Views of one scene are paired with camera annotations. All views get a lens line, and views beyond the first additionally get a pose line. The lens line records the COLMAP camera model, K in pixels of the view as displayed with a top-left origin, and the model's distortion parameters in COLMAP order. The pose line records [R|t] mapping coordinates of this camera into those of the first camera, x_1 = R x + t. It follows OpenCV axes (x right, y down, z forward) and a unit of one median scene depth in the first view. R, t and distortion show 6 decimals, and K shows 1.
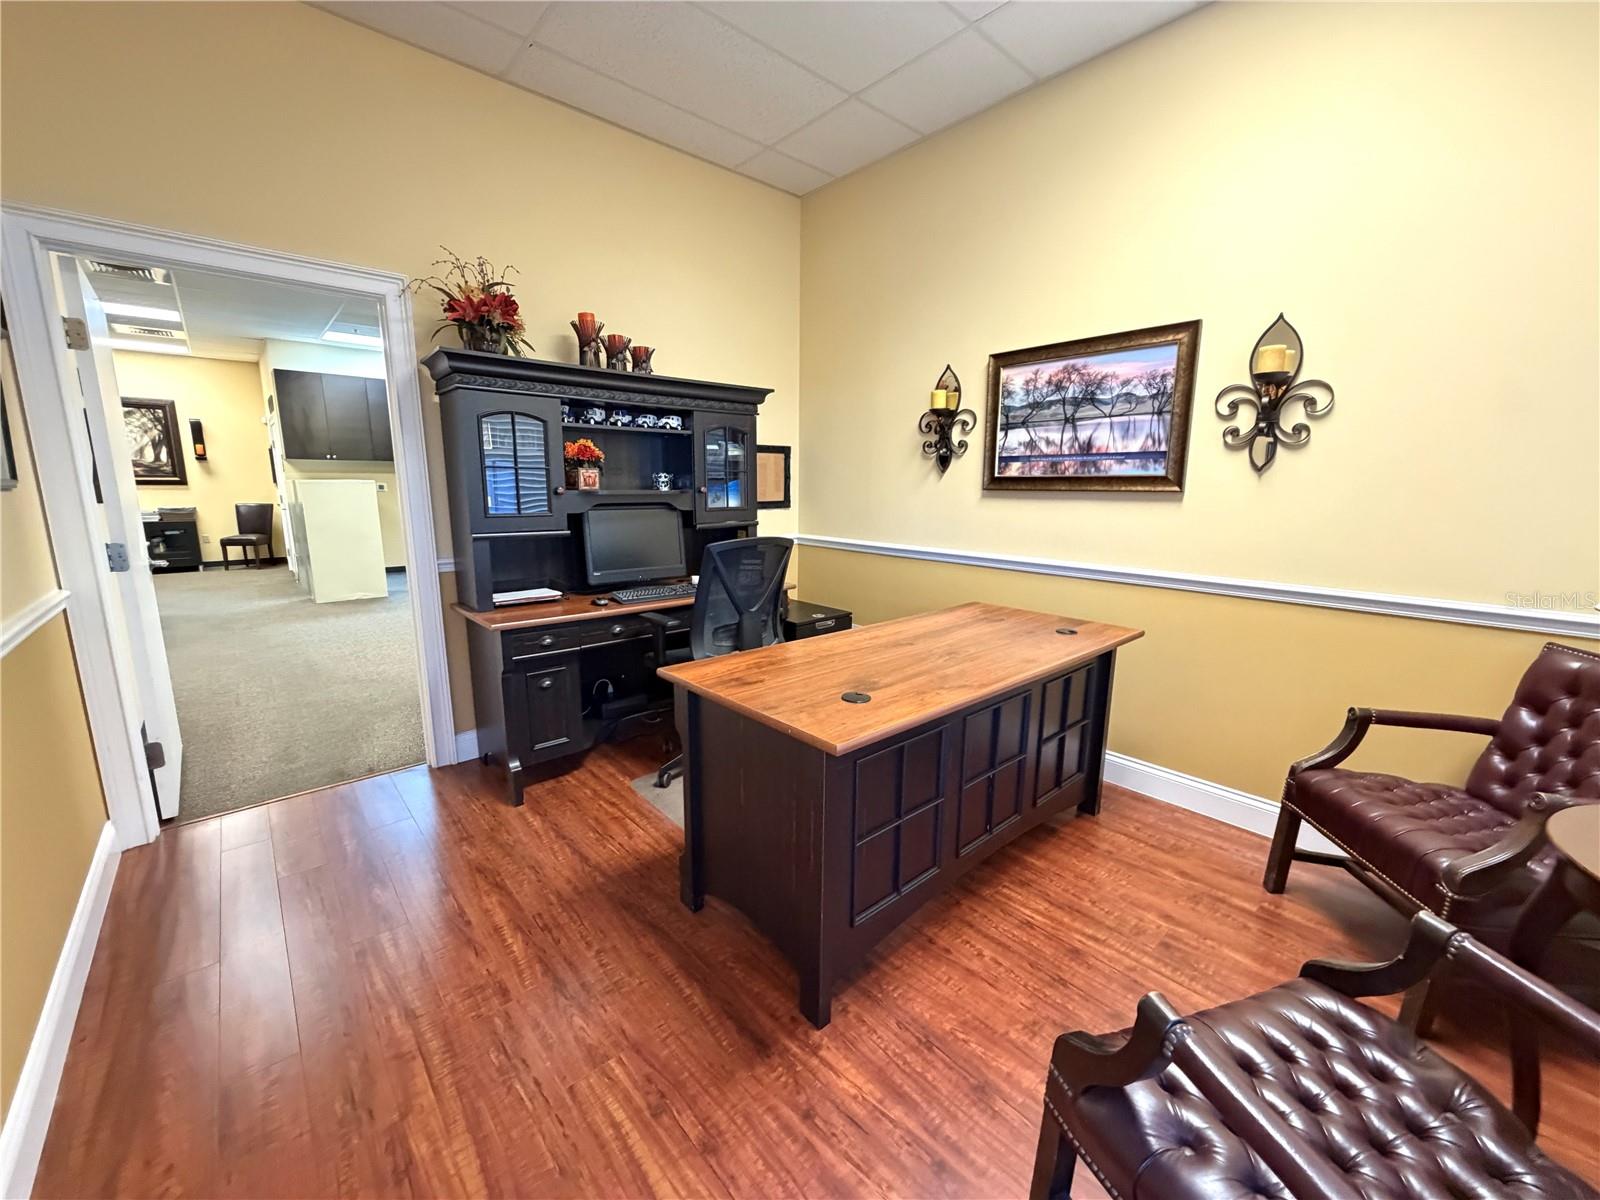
lens RADIAL K [[635.4, 0, 794.6], [0, 635.4, 598.3], [0, 0, 1]] dist [-0.001022, 0.000822]
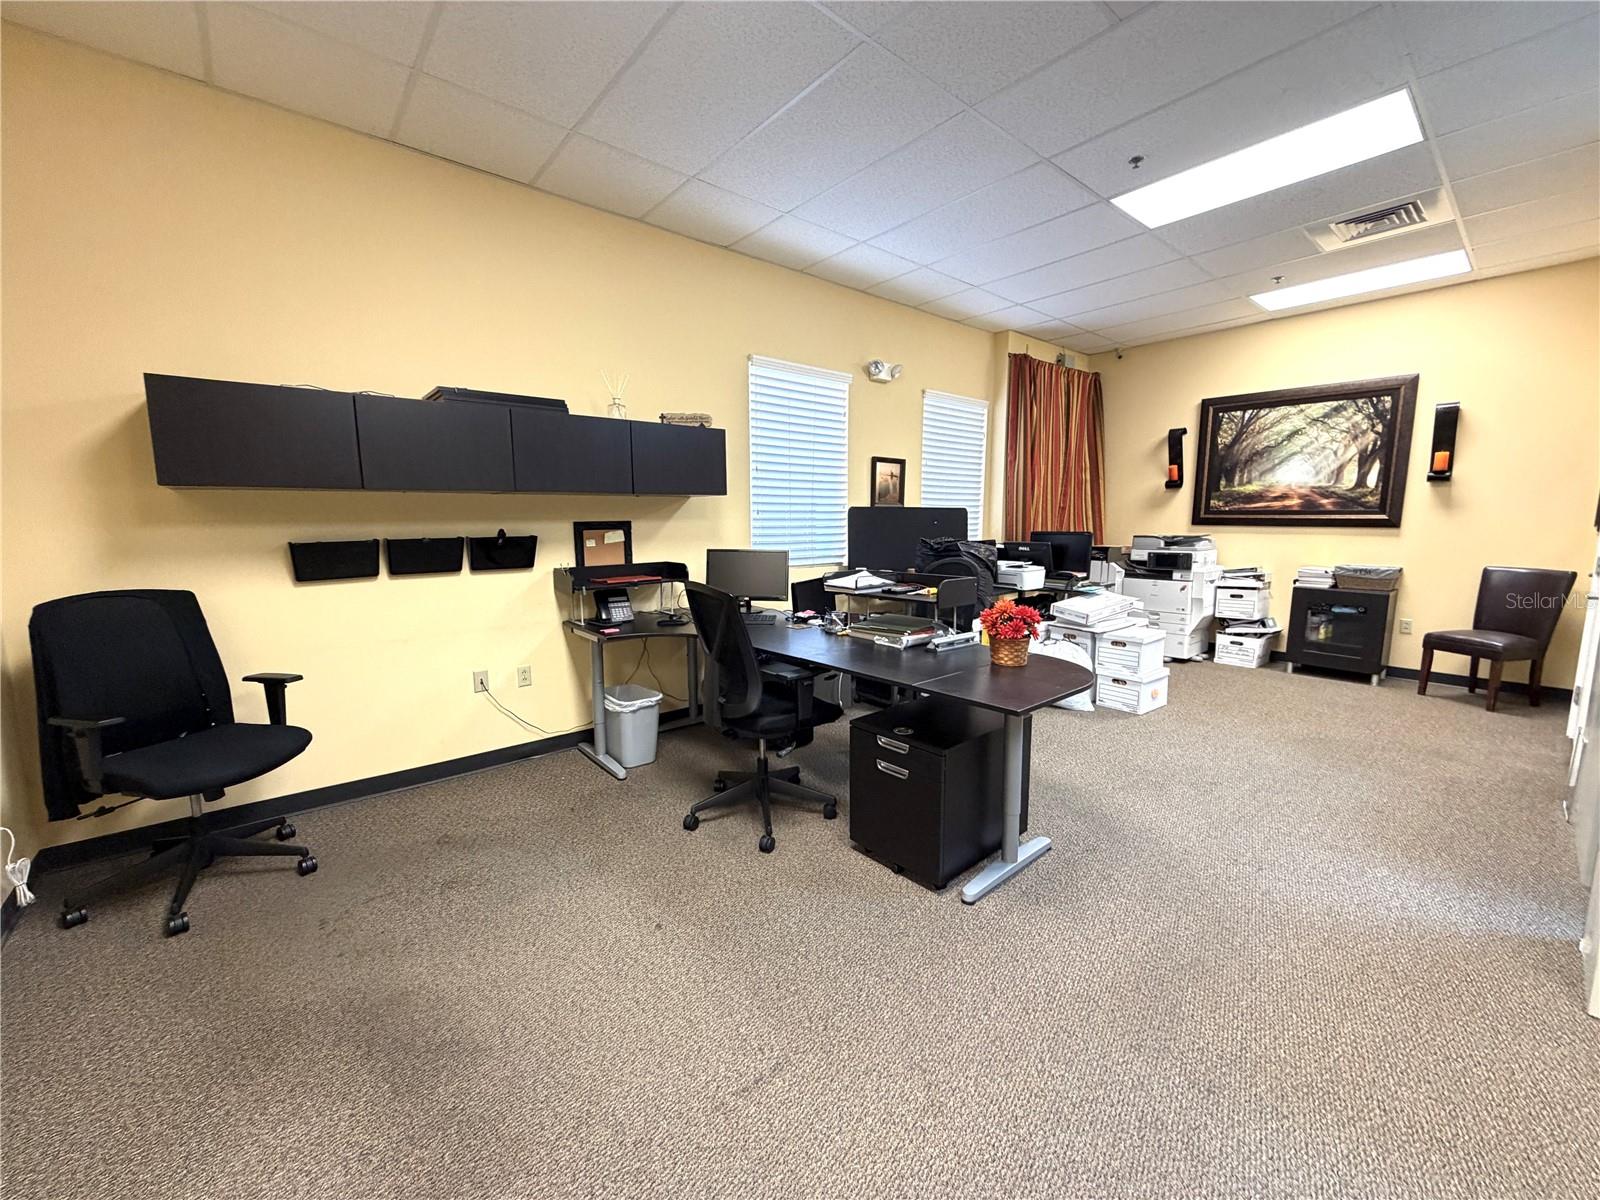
lens RADIAL K [[635.4, 0, 795.3], [0, 635.4, 599.4], [0, 0, 1]] dist [-0.001022, 0.000822]
pose [[-0.028420, 0.127093, -0.991484, -1.280423], [-0.177040, 0.975563, 0.130127, -0.320088], [0.983793, 0.179231, -0.005225, 1.651727]]
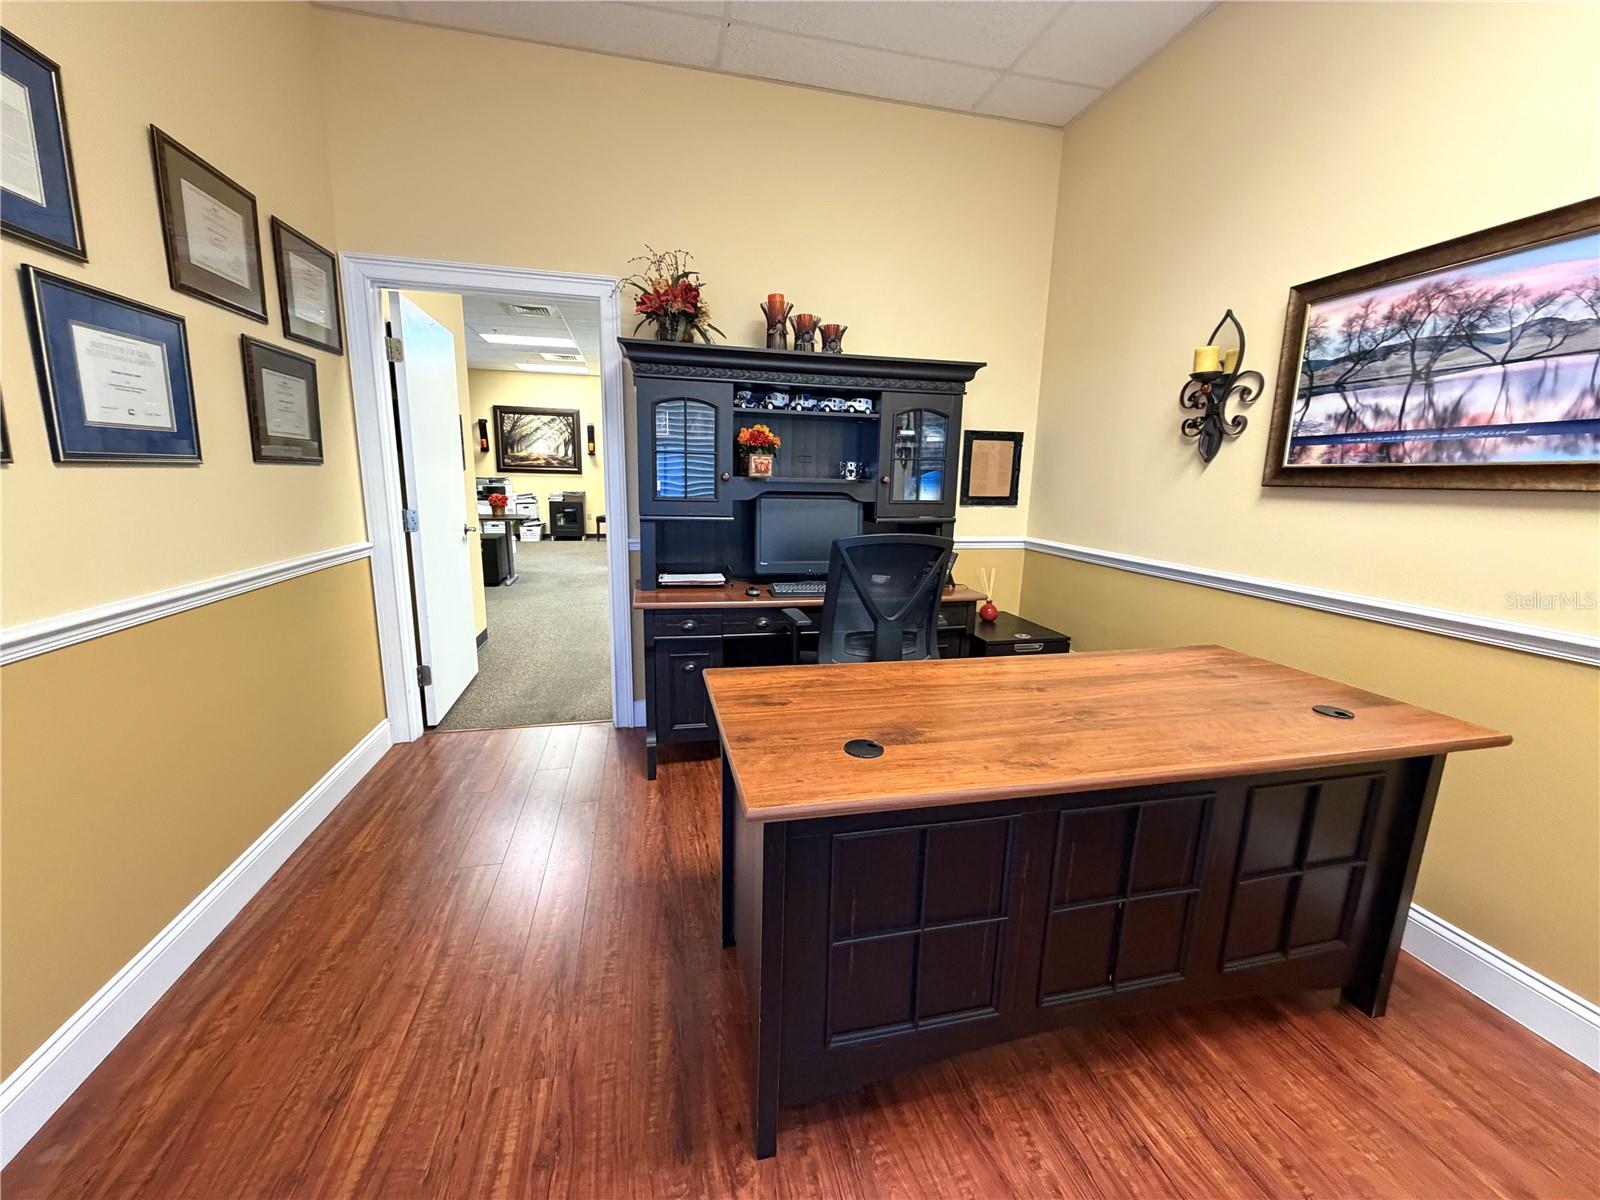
lens RADIAL K [[635.4, 0, 796.2], [0, 635.4, 598.5], [0, 0, 1]] dist [-0.001022, 0.000822]
pose [[0.880560, 0.103290, -0.462543, 0.206970], [-0.102006, 0.994393, 0.027866, -0.018568], [0.462828, 0.022644, 0.886159, 0.174905]]
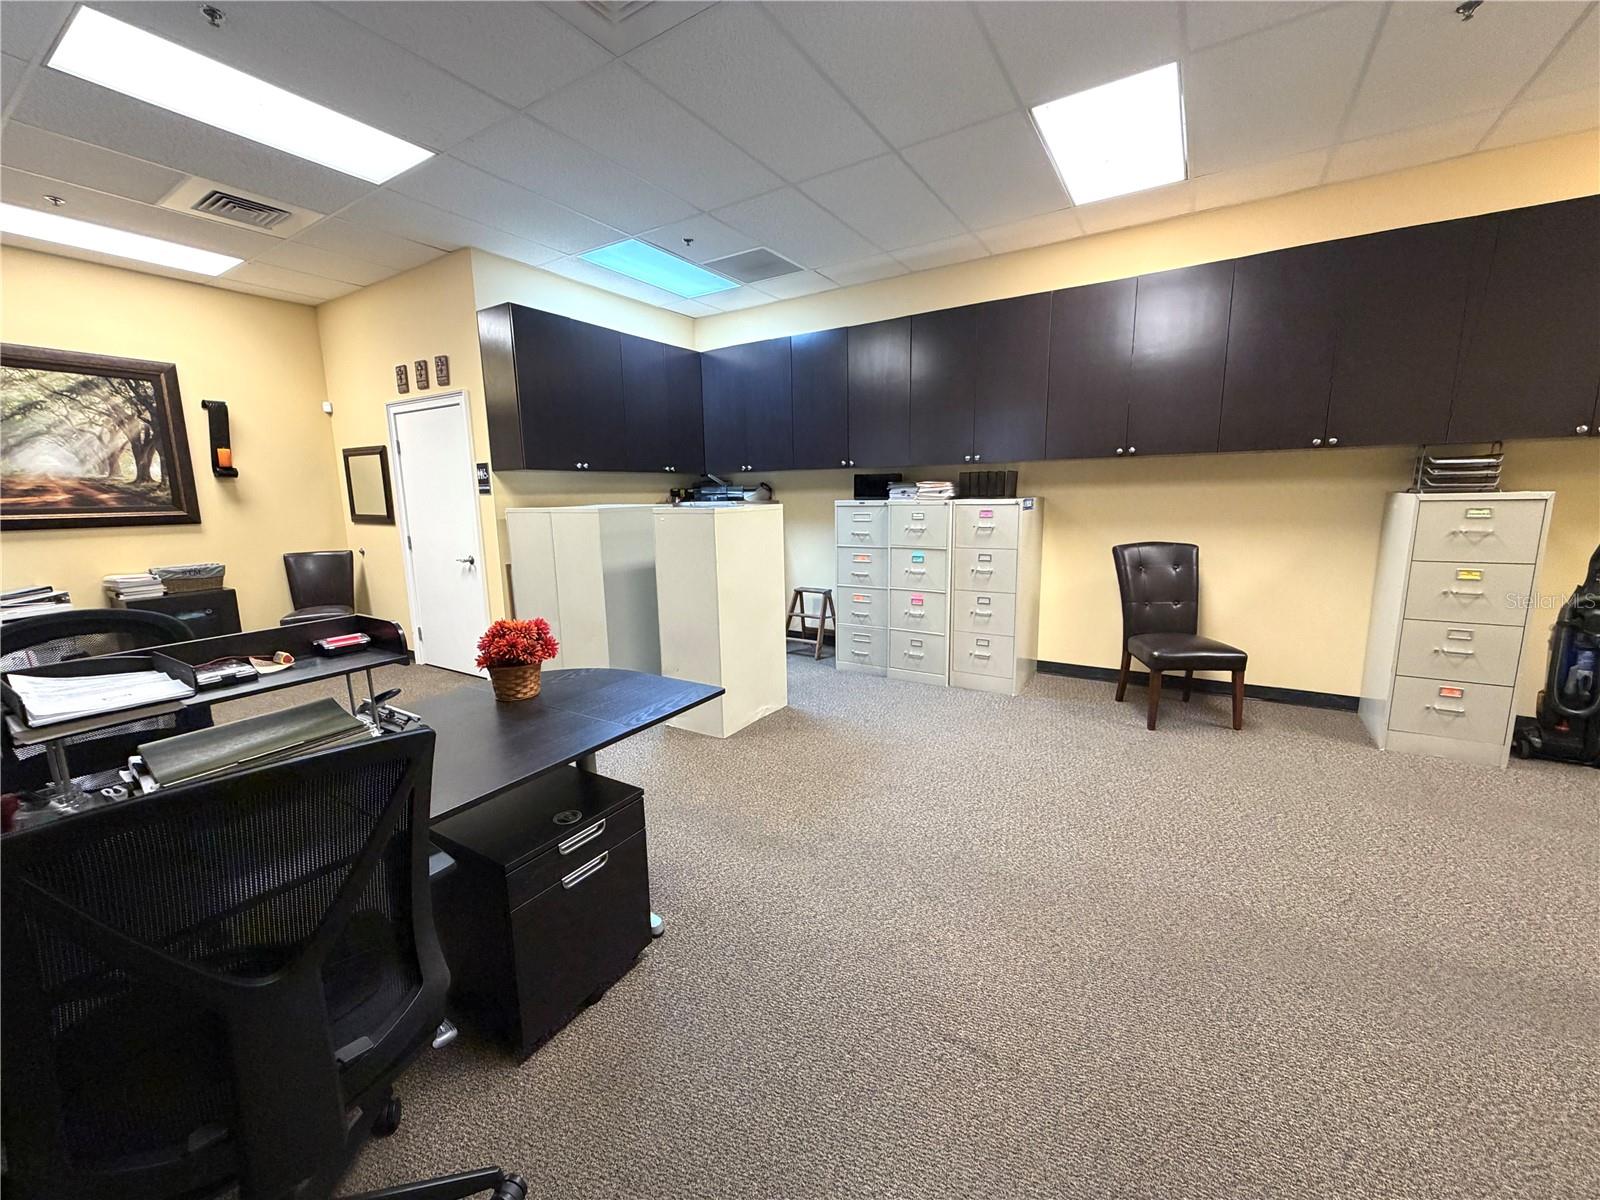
lens RADIAL K [[635.4, 0, 795.9], [0, 635.4, 599.6], [0, 0, 1]] dist [-0.001022, 0.000822]
pose [[0.961719, -0.067599, 0.265568, -2.054749], [0.071446, 0.997433, -0.004838, -0.251894], [-0.264559, 0.023627, 0.964080, 1.165781]]
